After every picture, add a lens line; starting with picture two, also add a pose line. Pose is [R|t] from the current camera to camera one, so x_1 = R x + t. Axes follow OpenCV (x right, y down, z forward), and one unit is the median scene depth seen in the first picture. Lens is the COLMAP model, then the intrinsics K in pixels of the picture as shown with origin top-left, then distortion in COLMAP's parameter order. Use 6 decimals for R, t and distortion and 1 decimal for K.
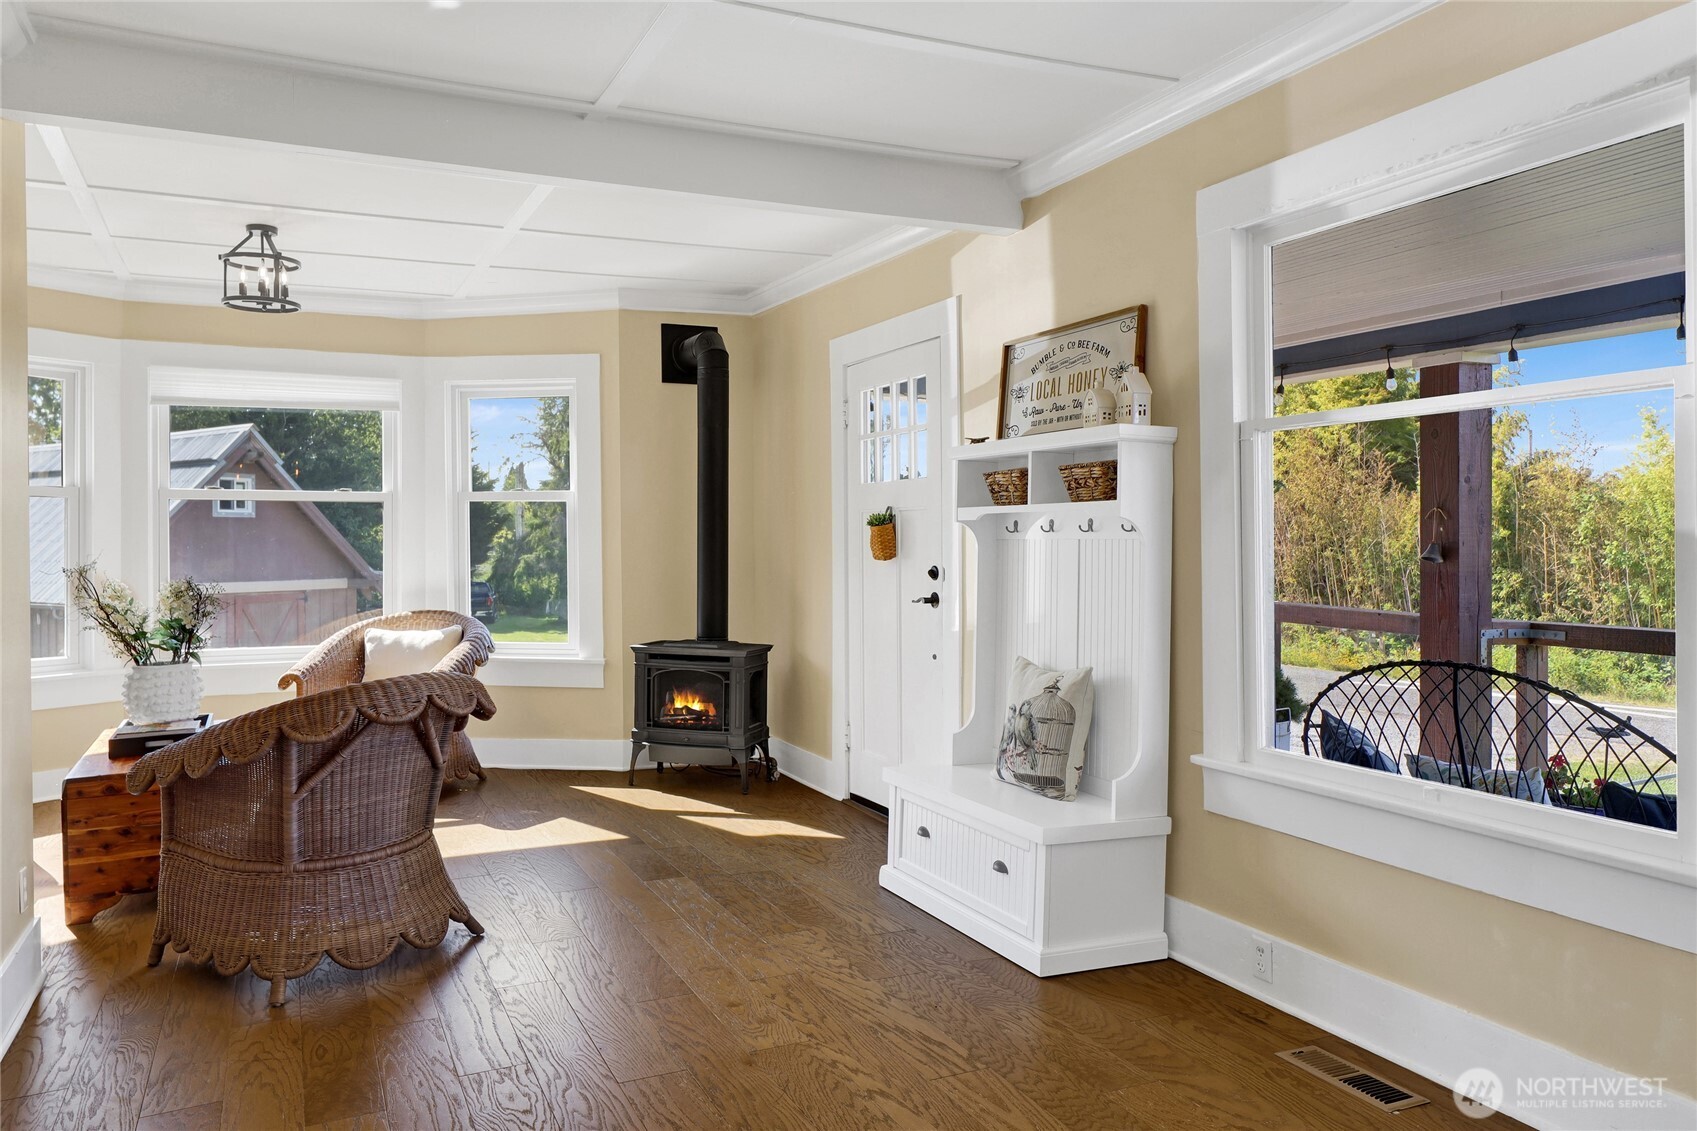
lens RADIAL K [[1176.4, 0, 835.9], [0, 1176.4, 550.8], [0, 0, 1]] dist [-0.002662, -0.001866]
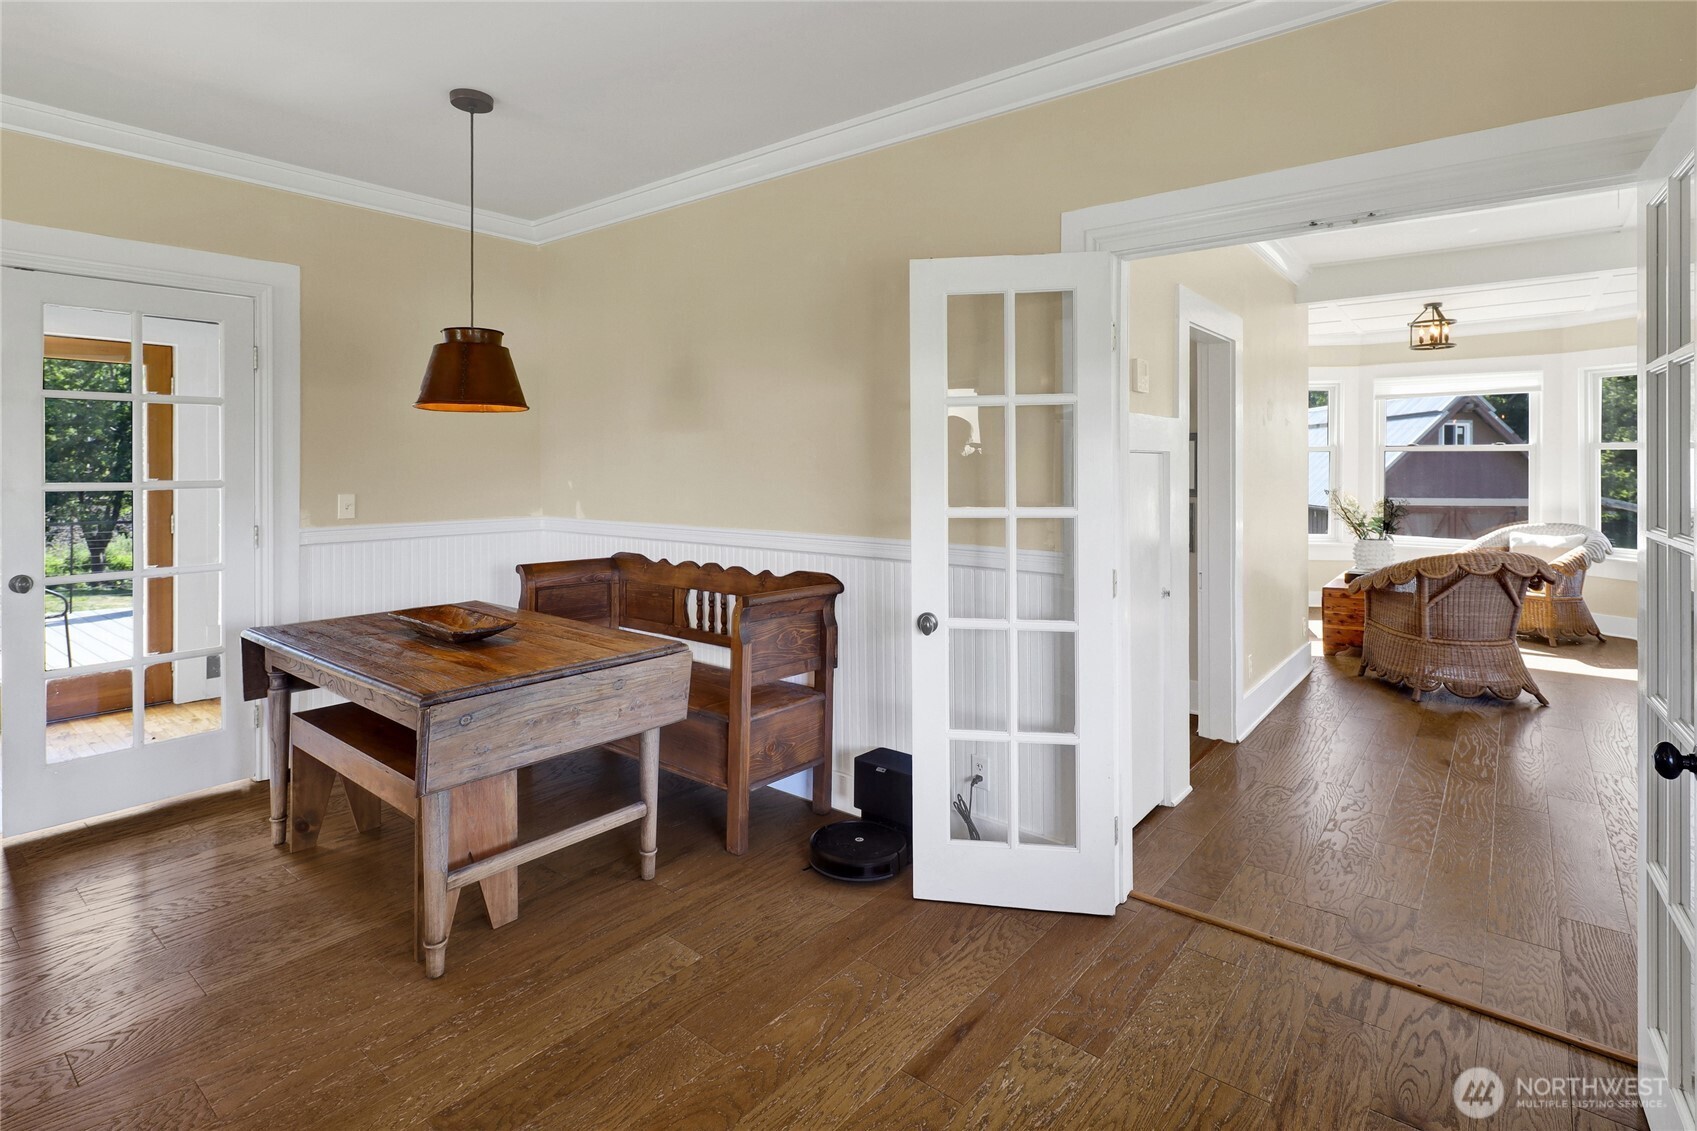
lens RADIAL K [[860.9, 0, 865.7], [0, 860.9, 471.3], [0, 0, 1]] dist [0.017301, -0.001187]
pose [[0.468967, 0.008006, -0.883180, 0.283886], [-0.009723, 0.999945, 0.003901, -0.014596], [0.883162, 0.006758, 0.469019, -0.396623]]
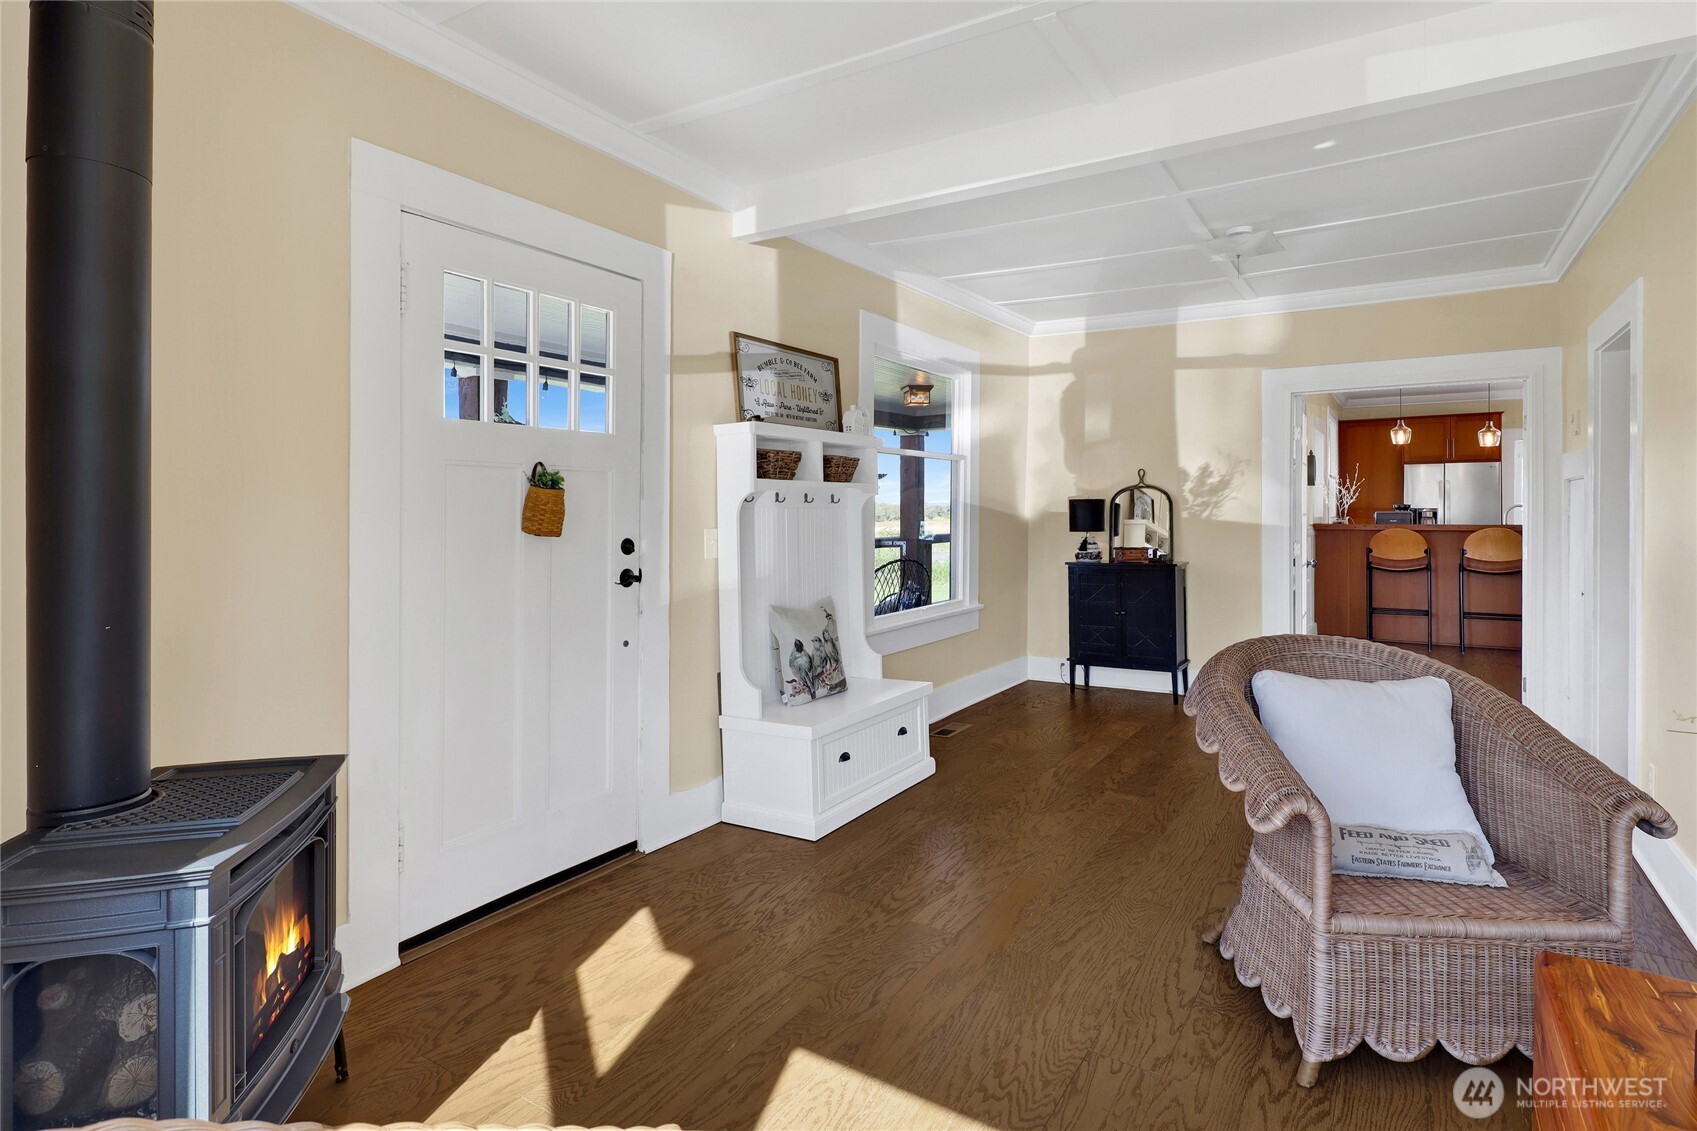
lens RADIAL K [[860.9, 0, 858.8], [0, 860.9, 509.4], [0, 0, 1]] dist [0.017301, -0.001187]
pose [[-0.547443, -0.007968, 0.836805, -0.748121], [-0.000688, 0.999959, 0.009072, -0.019867], [-0.836842, 0.004391, -0.547426, 1.669977]]
